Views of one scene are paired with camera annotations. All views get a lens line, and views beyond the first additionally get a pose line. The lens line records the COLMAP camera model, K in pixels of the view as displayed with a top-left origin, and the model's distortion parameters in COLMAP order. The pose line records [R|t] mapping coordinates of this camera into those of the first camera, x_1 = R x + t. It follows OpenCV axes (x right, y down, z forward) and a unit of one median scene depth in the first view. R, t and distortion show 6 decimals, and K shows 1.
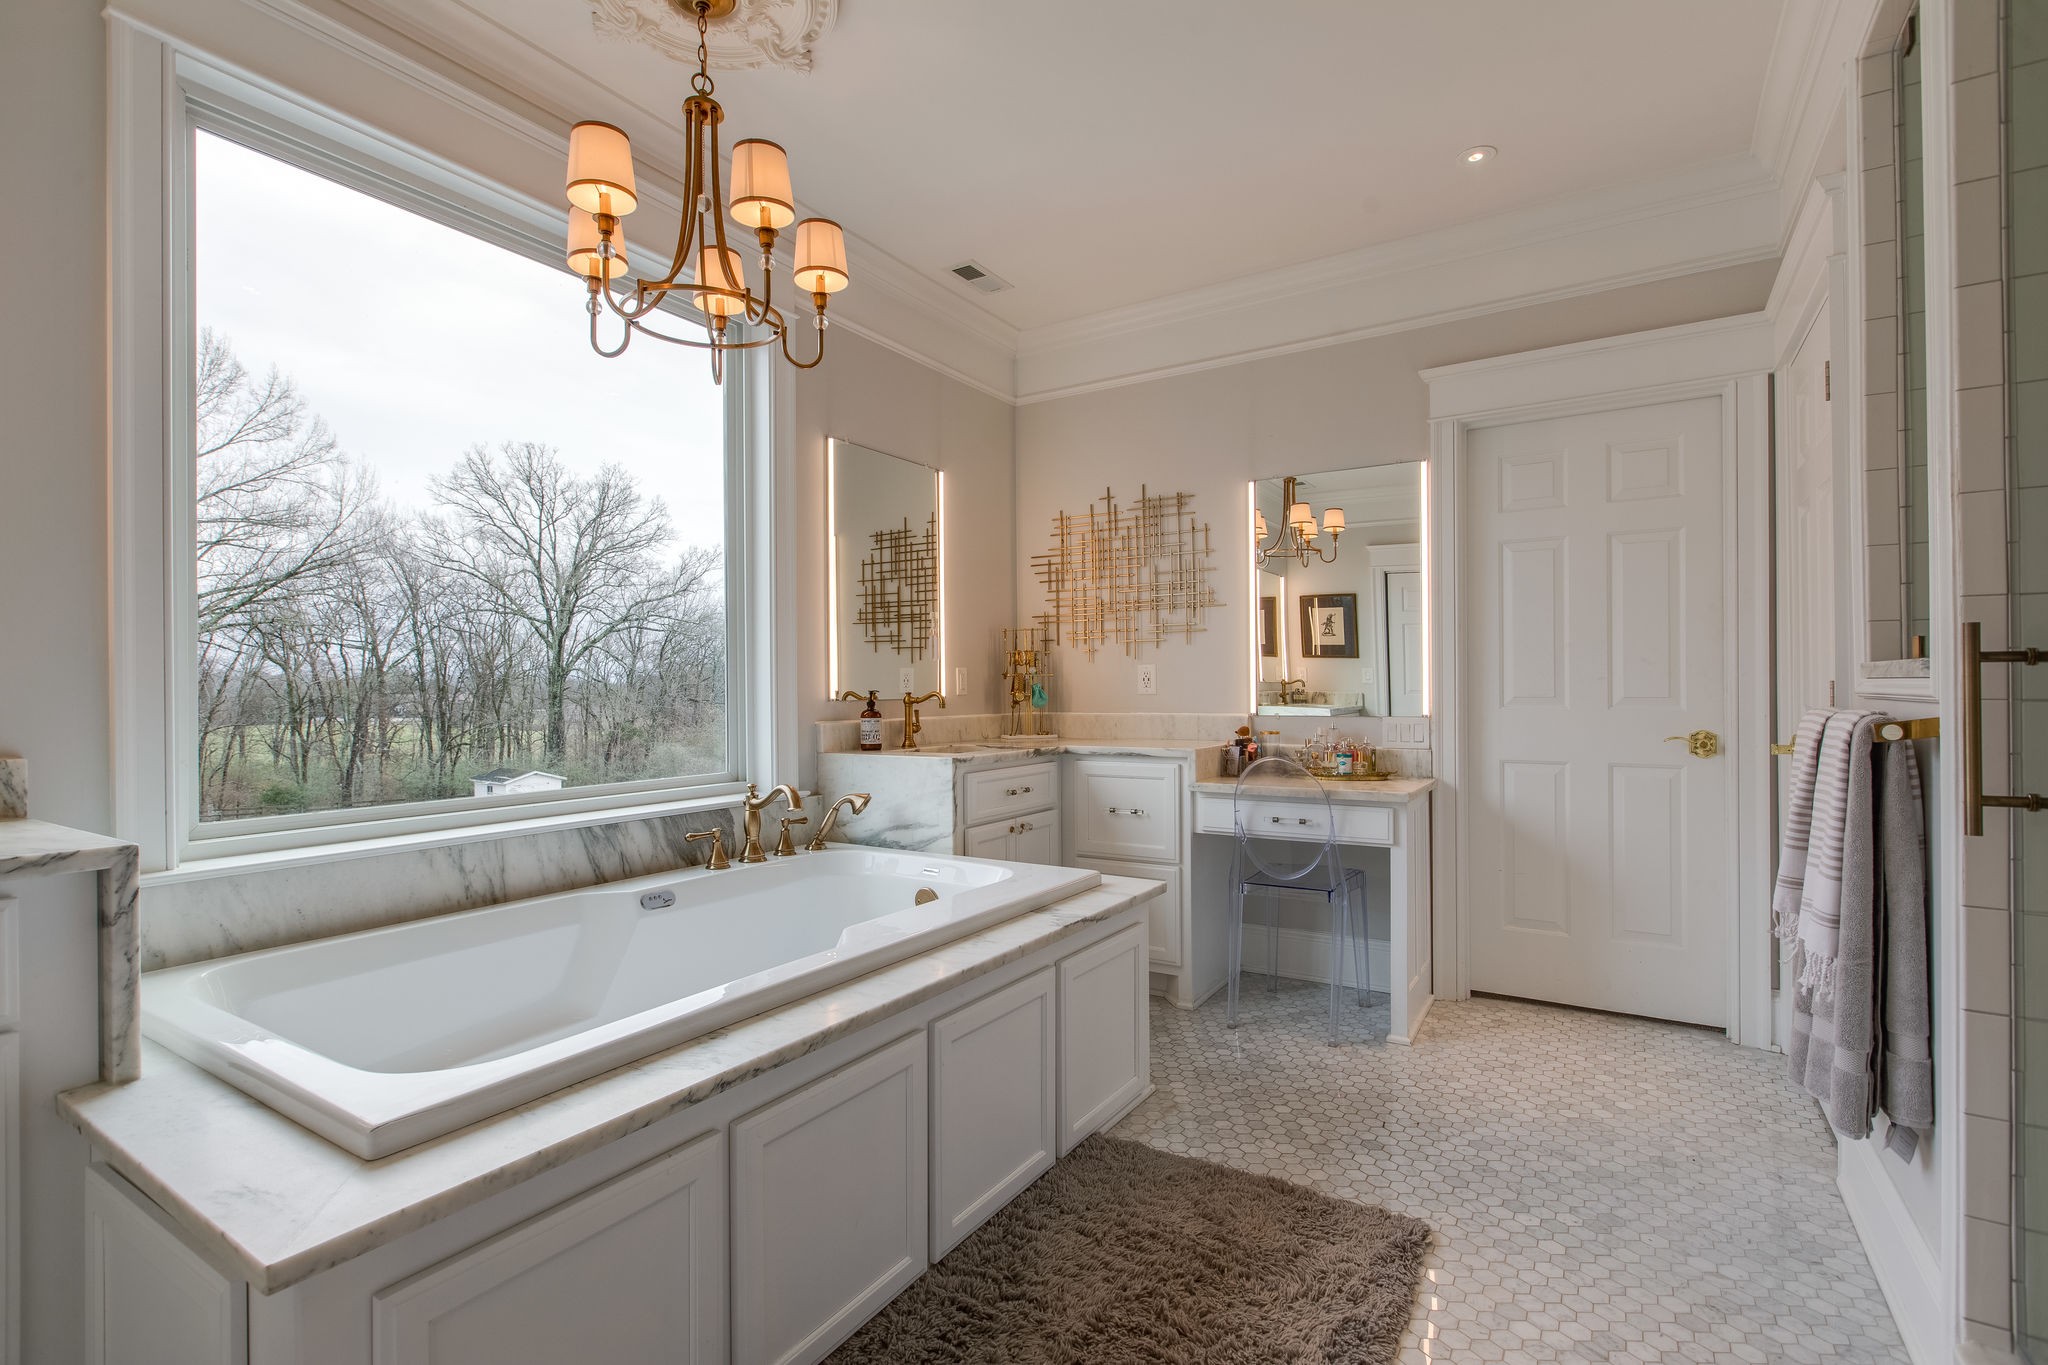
lens RADIAL K [[944.3, 0, 1038.6], [0, 944.3, 686.6], [0, 0, 1]] dist [-0.002591, 0.001039]
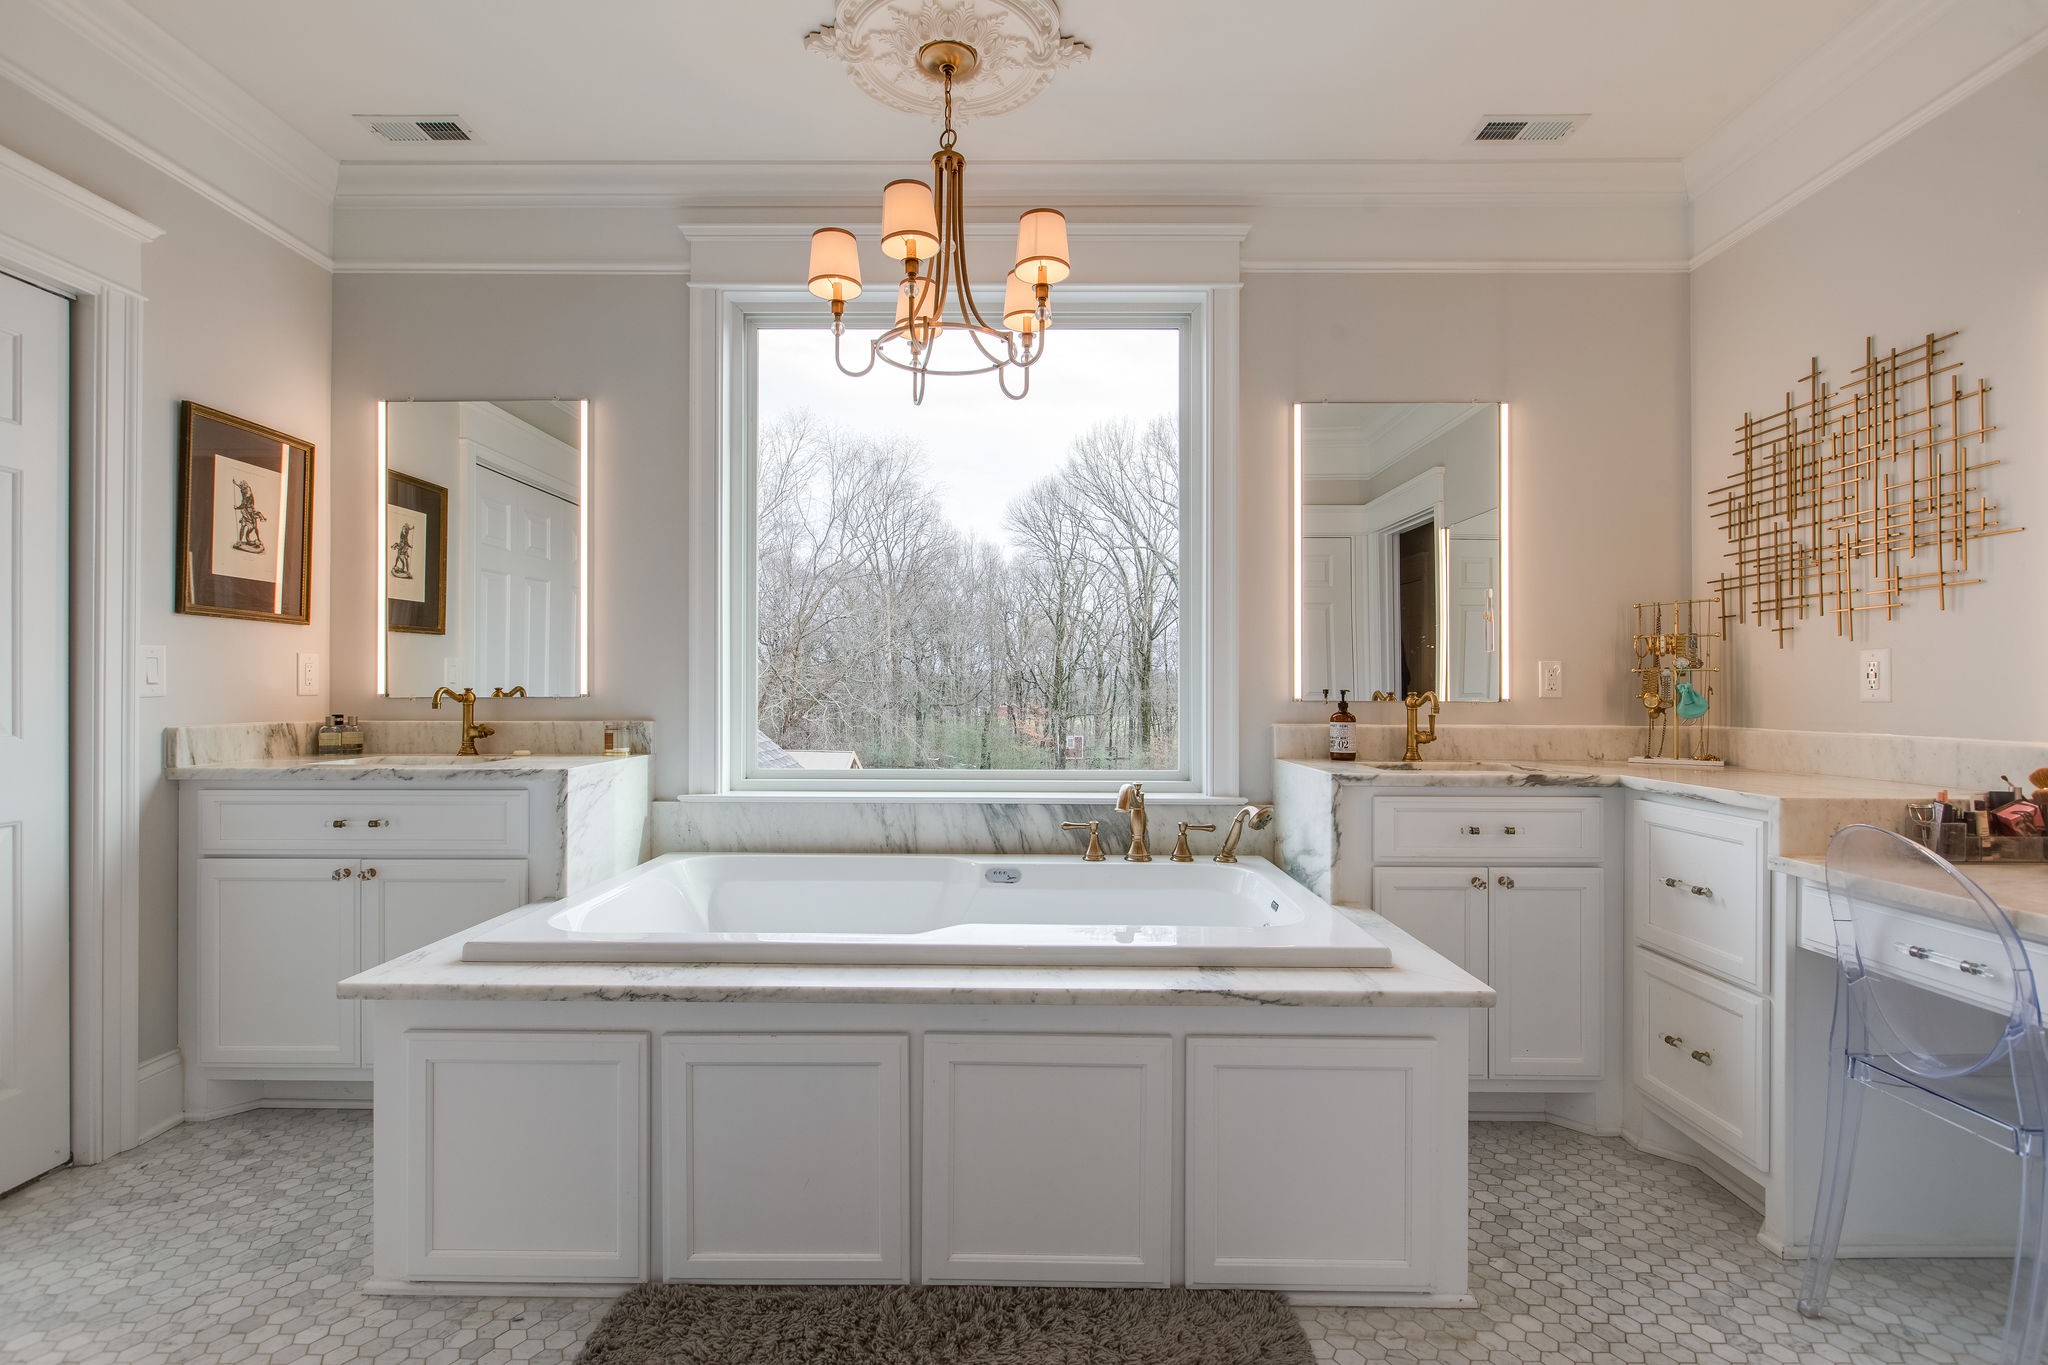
lens RADIAL K [[976.7, 0, 1046.0], [0, 976.7, 684.3], [0, 0, 1]] dist [-0.000082, 0.000069]
pose [[0.526303, 0.002970, -0.850292, 0.445033], [-0.005679, 0.999984, -0.000022, 0.000794], [0.850278, 0.004841, 0.526311, 0.325253]]
